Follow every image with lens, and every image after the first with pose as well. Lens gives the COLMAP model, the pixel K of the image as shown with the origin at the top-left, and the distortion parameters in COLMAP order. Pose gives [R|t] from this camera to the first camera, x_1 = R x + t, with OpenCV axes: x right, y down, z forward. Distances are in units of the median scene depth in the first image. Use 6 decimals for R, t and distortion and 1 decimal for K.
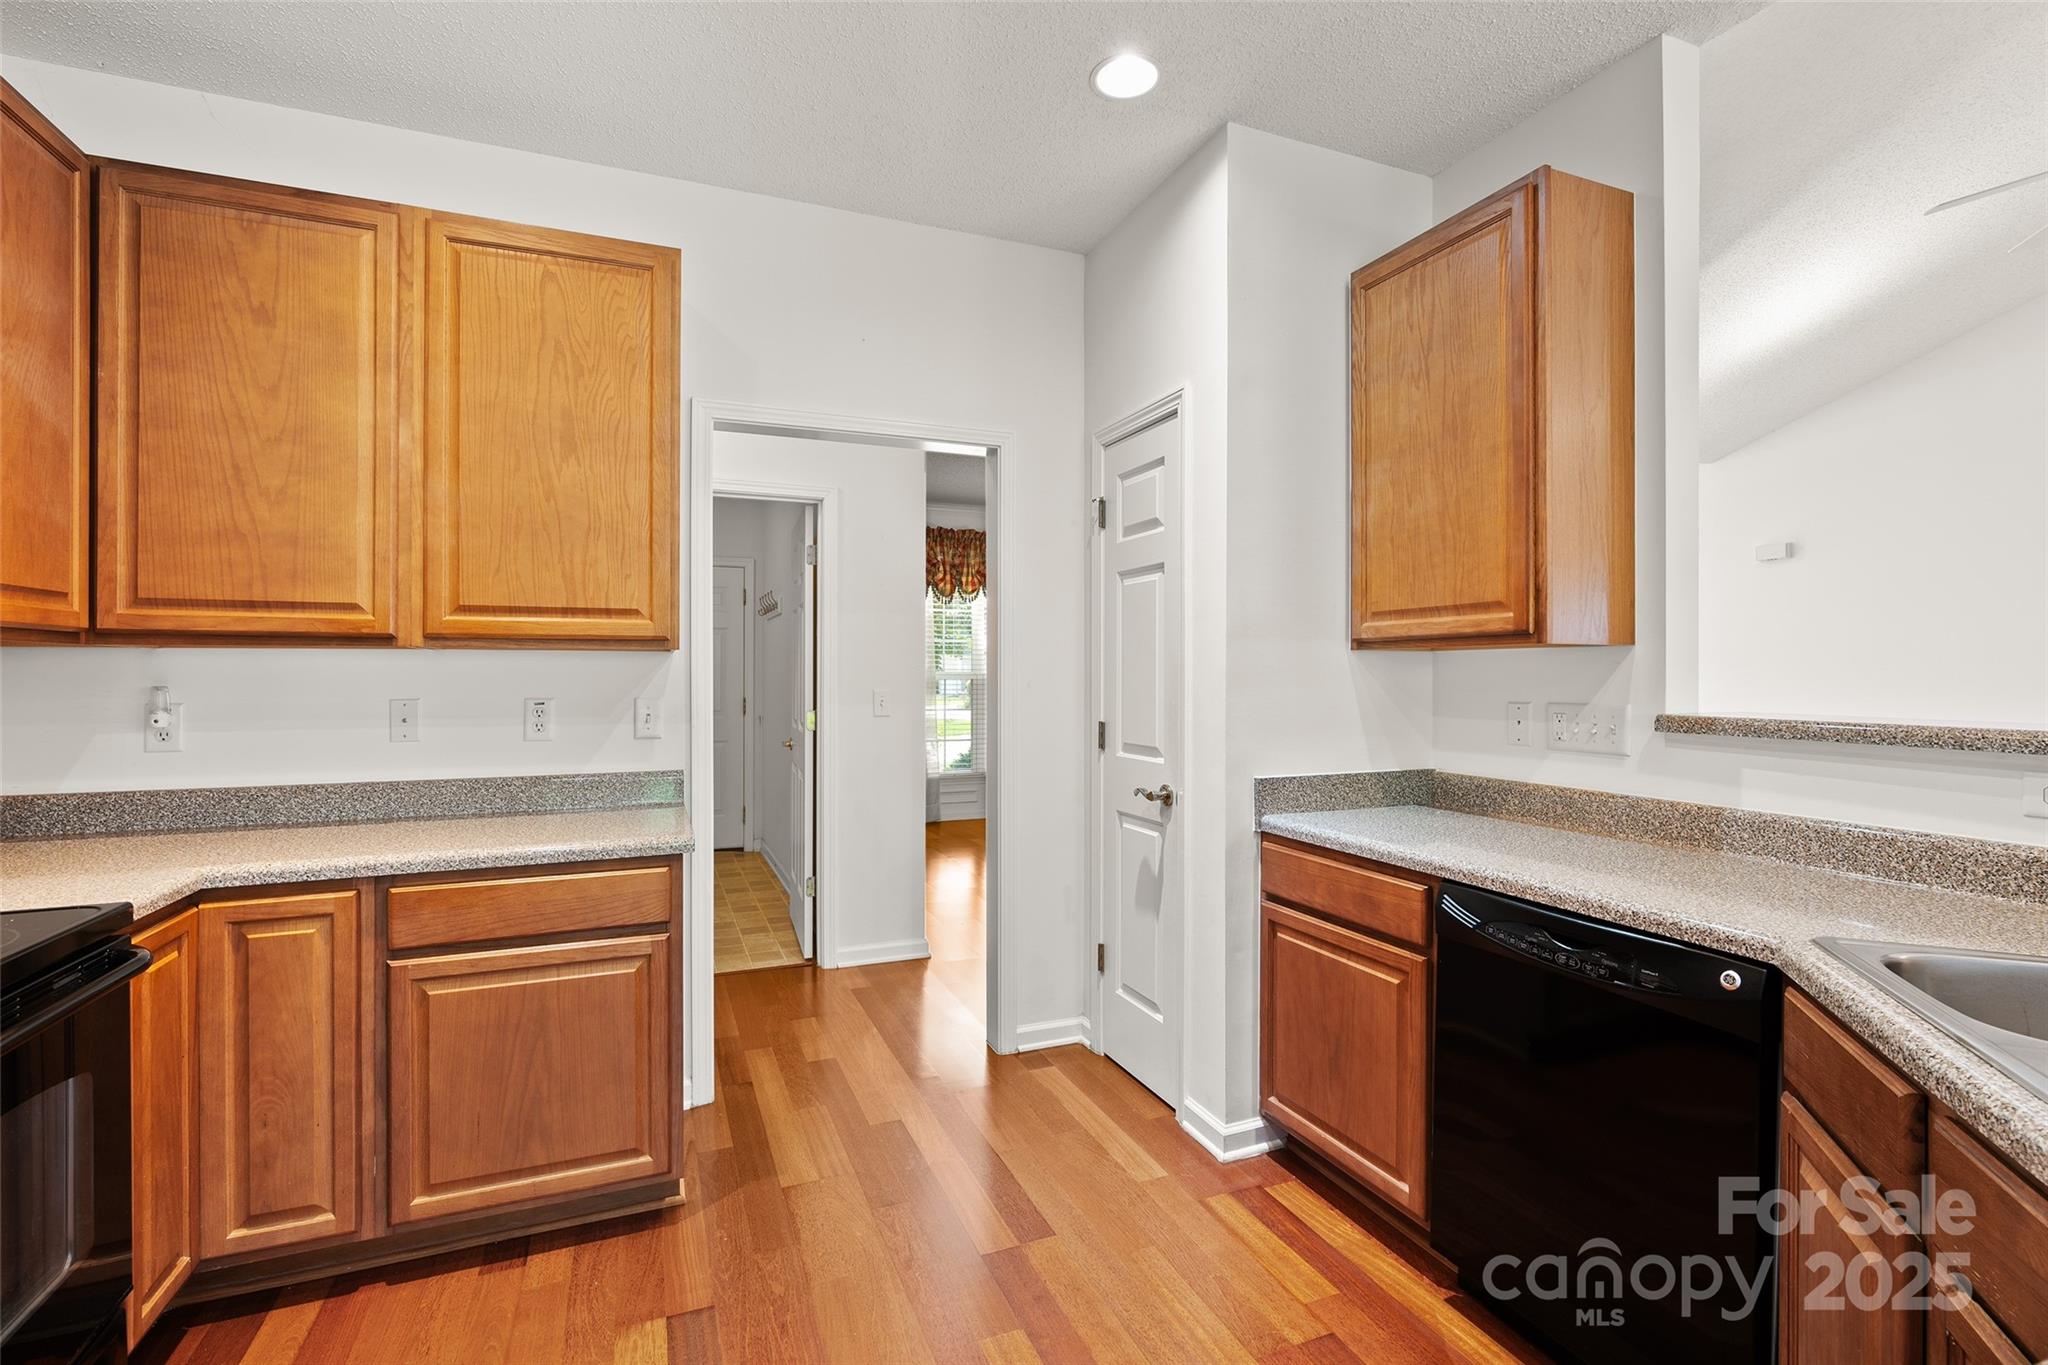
lens RADIAL K [[934.0, 0, 1017.9], [0, 934.0, 675.8], [0, 0, 1]] dist [-0.000393, -0.000283]
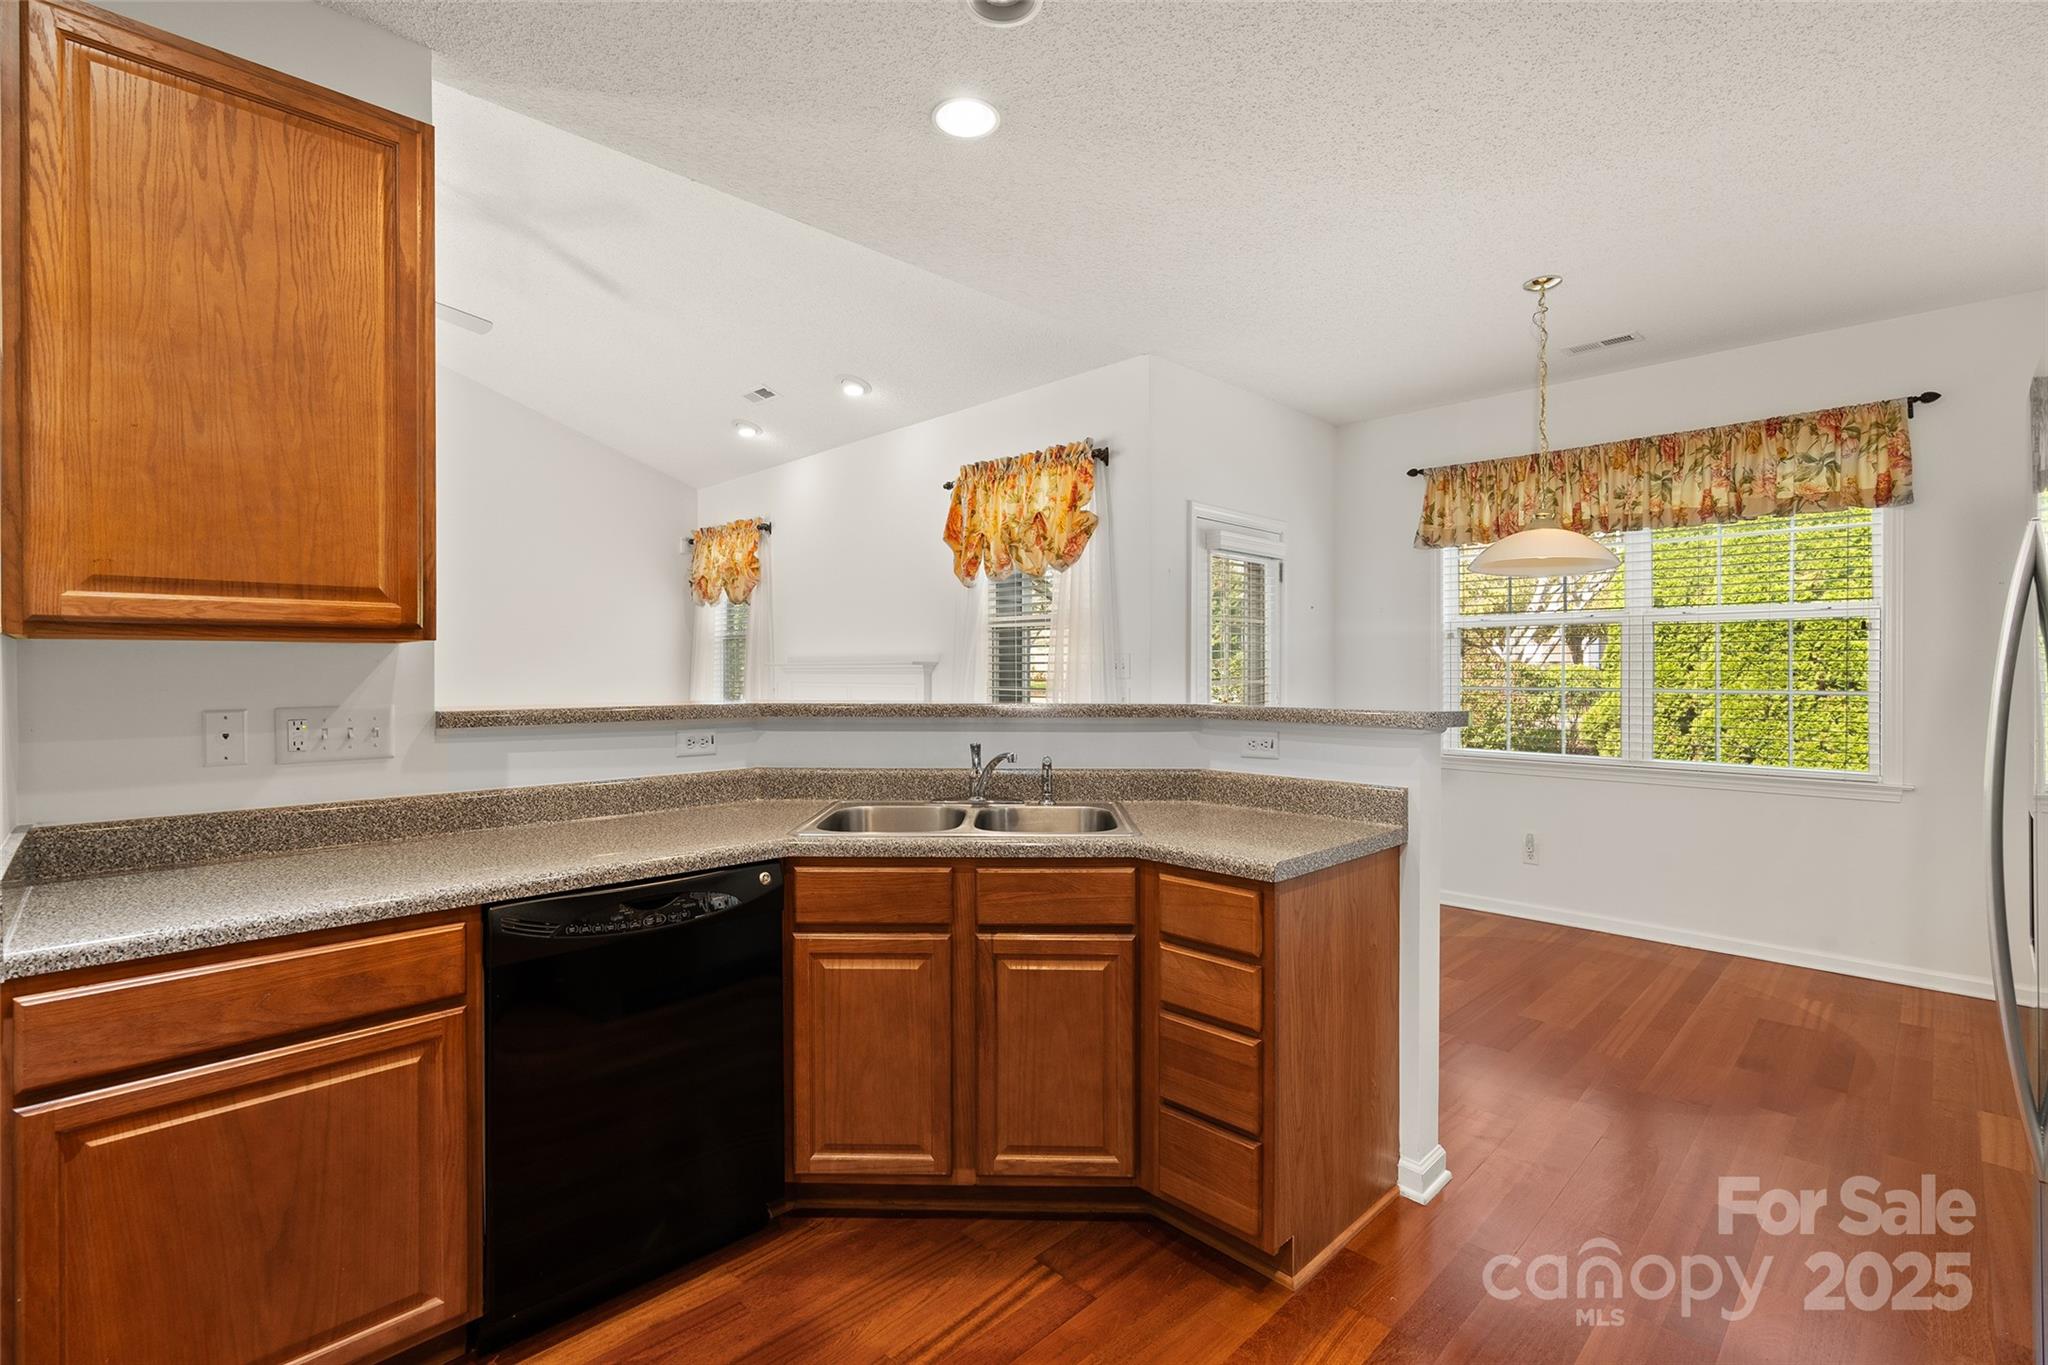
lens RADIAL K [[934.0, 0, 1012.9], [0, 934.0, 677.5], [0, 0, 1]] dist [-0.000393, -0.000283]
pose [[-0.389329, -0.006862, 0.921073, -0.502365], [0.005617, 0.999936, 0.009823, -0.003643], [-0.921081, 0.008998, -0.389266, 0.802543]]
